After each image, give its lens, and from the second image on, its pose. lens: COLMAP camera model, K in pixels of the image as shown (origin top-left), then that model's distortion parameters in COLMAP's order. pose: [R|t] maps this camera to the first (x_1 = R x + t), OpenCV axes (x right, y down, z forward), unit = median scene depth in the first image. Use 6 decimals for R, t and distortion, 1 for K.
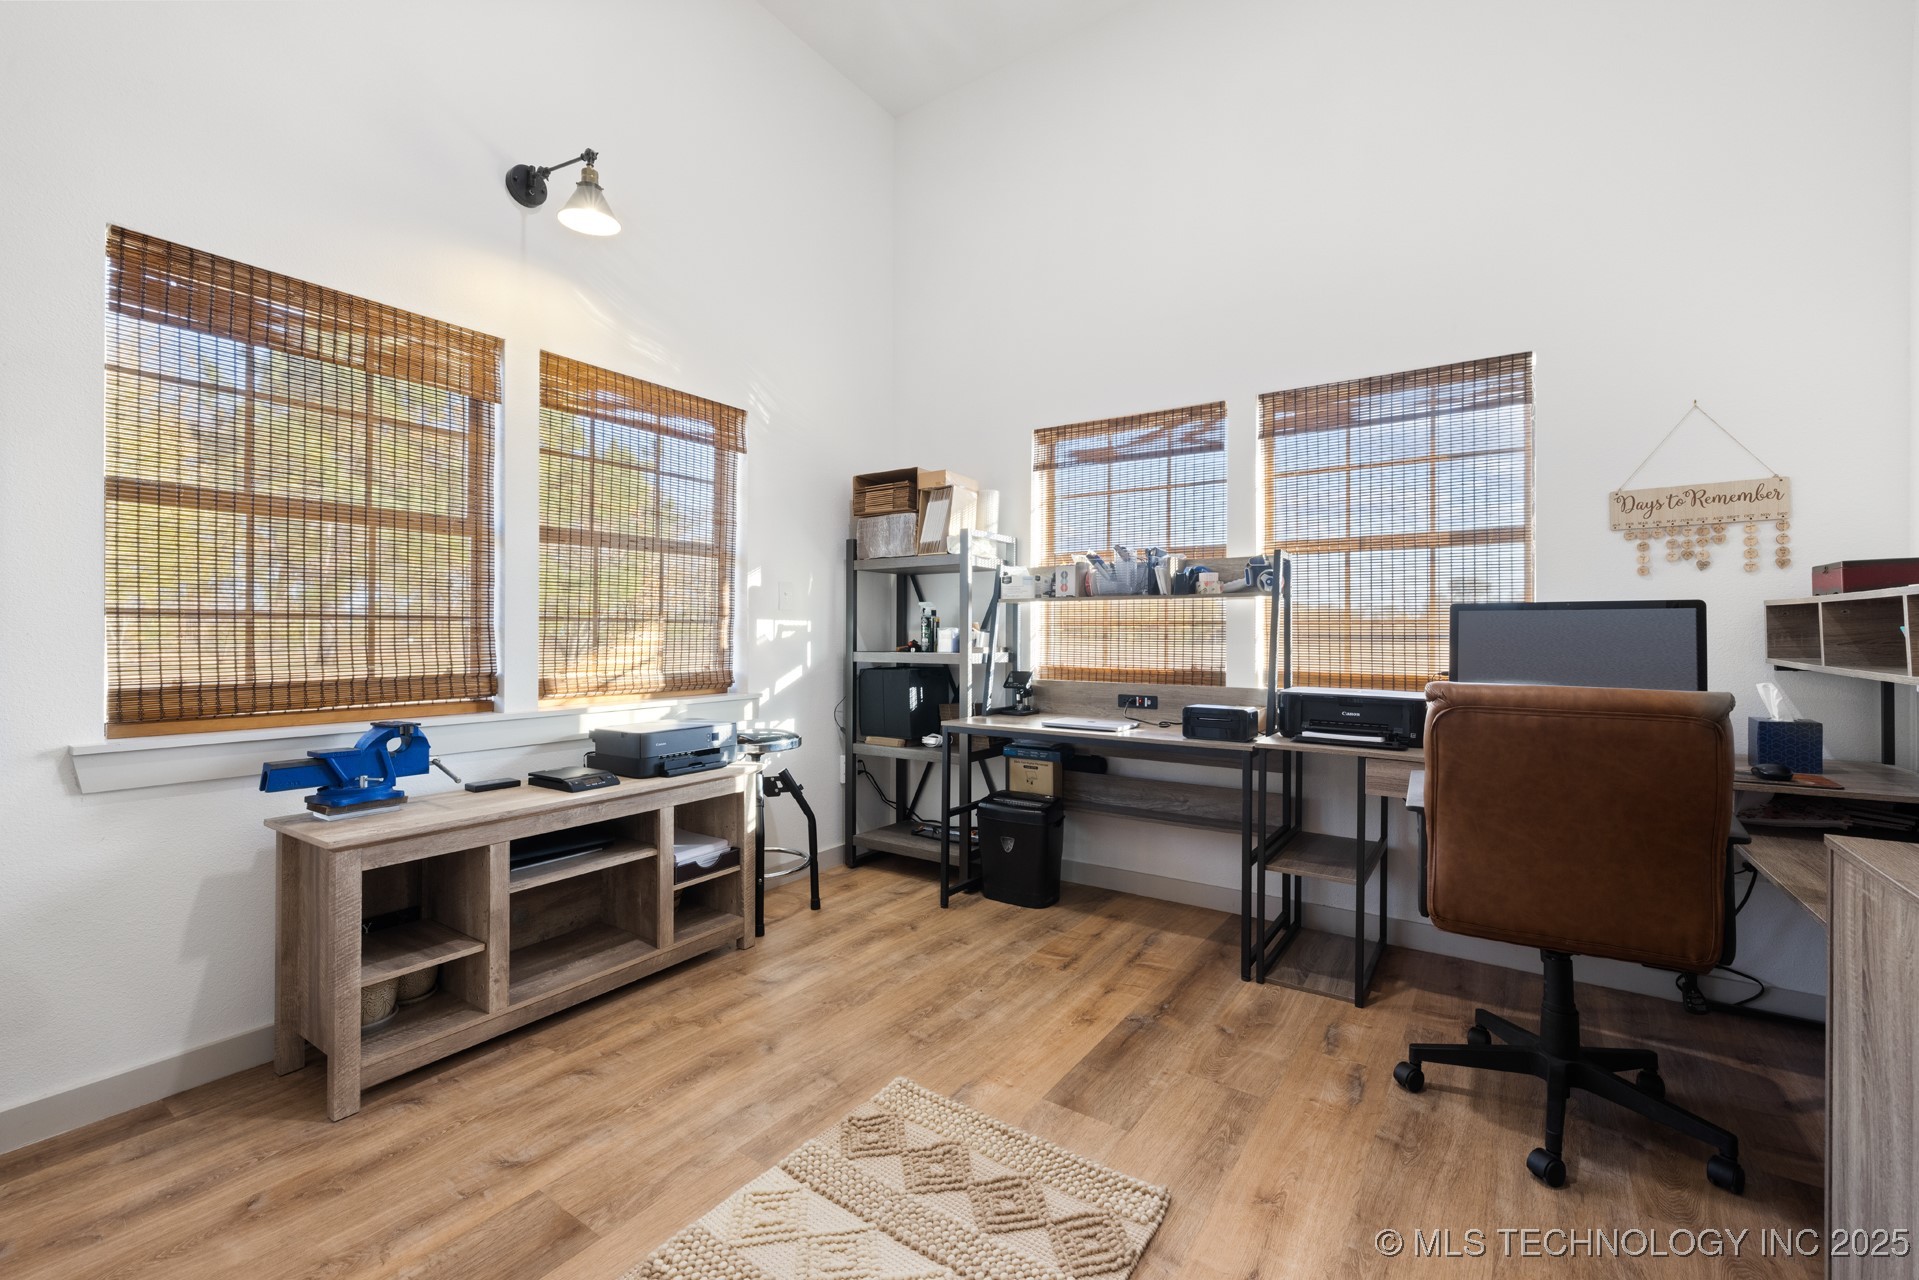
lens RADIAL K [[812.0, 0, 957.0], [0, 812.0, 627.1], [0, 0, 1]] dist [-0.002167, 0.000671]
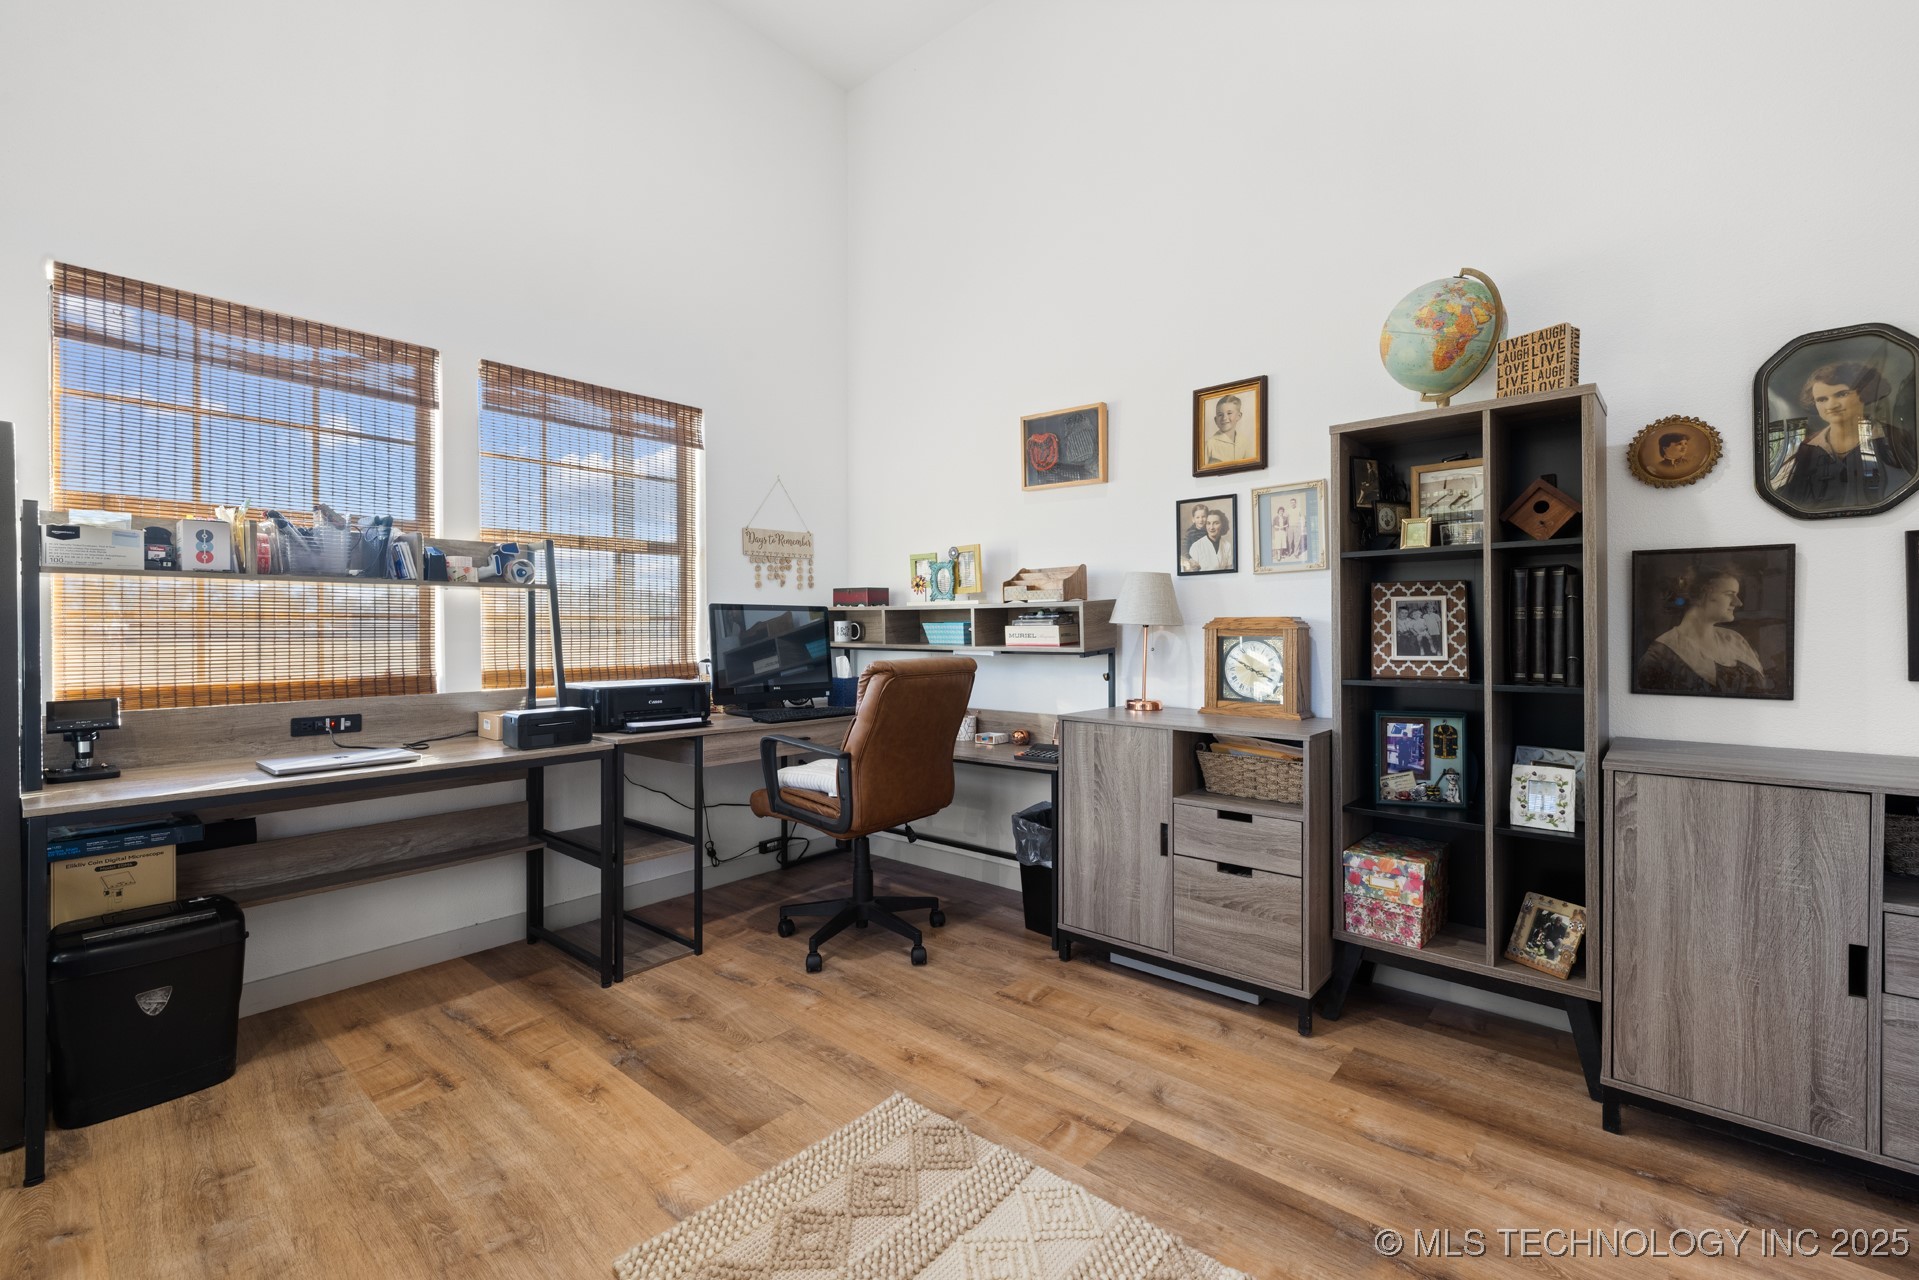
lens RADIAL K [[831.0, 0, 945.5], [0, 831.0, 620.2], [0, 0, 1]] dist [0.007595, -0.002175]
pose [[0.103869, 0.005794, 0.994574, -0.579733], [-0.004095, 0.999977, -0.005397, 0.001182], [-0.994583, -0.003513, 0.103890, 0.484392]]
